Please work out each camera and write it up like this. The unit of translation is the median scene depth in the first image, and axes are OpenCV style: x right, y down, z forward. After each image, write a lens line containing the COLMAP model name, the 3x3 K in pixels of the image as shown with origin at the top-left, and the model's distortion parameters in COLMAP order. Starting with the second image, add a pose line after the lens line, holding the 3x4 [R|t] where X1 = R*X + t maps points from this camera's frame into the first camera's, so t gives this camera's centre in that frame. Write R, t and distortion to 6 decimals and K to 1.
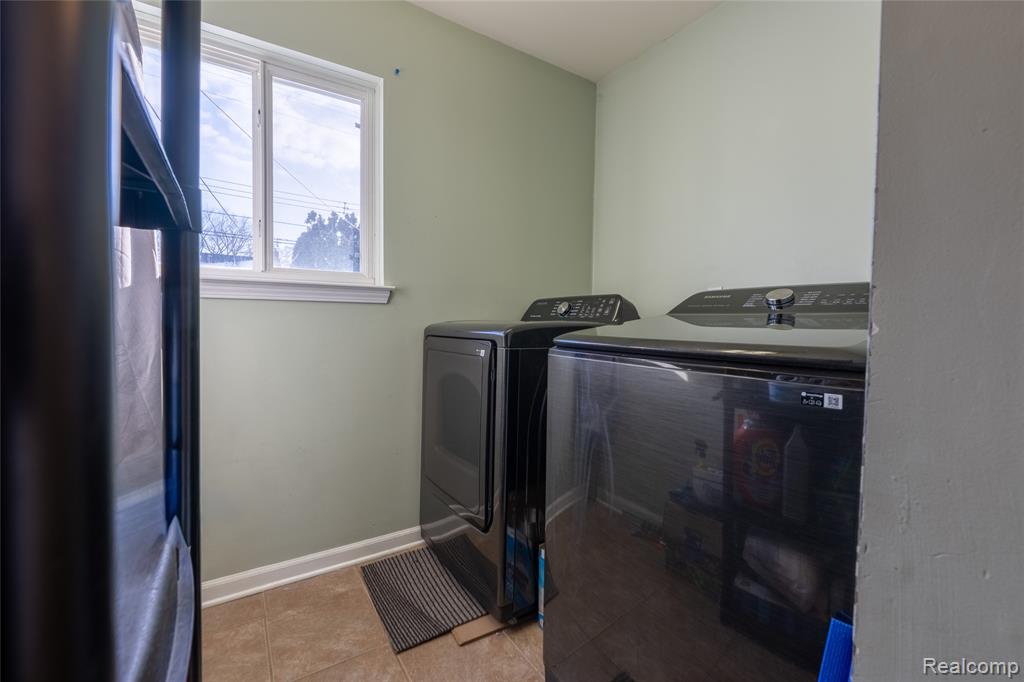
lens RADIAL K [[438.8, 0, 512.0], [0, 438.8, 341.0], [0, 0, 1]] dist [0.000855, 0.000058]
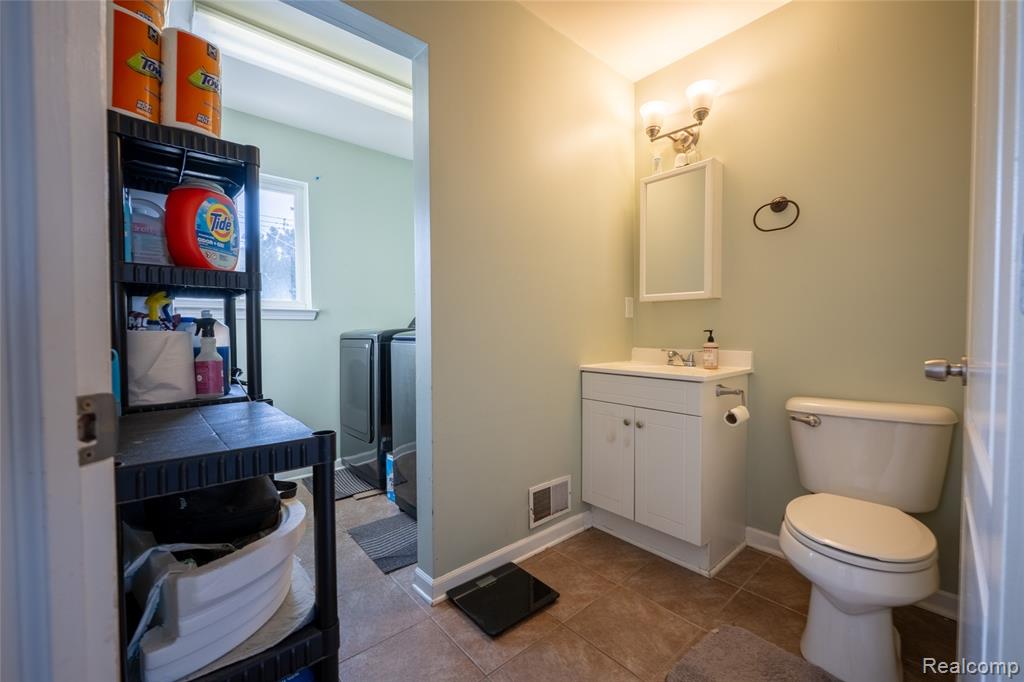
lens RADIAL K [[423.5, 0, 512.0], [0, 423.5, 341.0], [0, 0, 1]] dist [0.000573, 0.000071]
pose [[0.991863, -0.033652, 0.122781, 0.243050], [0.035854, 0.999233, -0.015771, 0.042829], [-0.122156, 0.020045, 0.992308, -0.635500]]
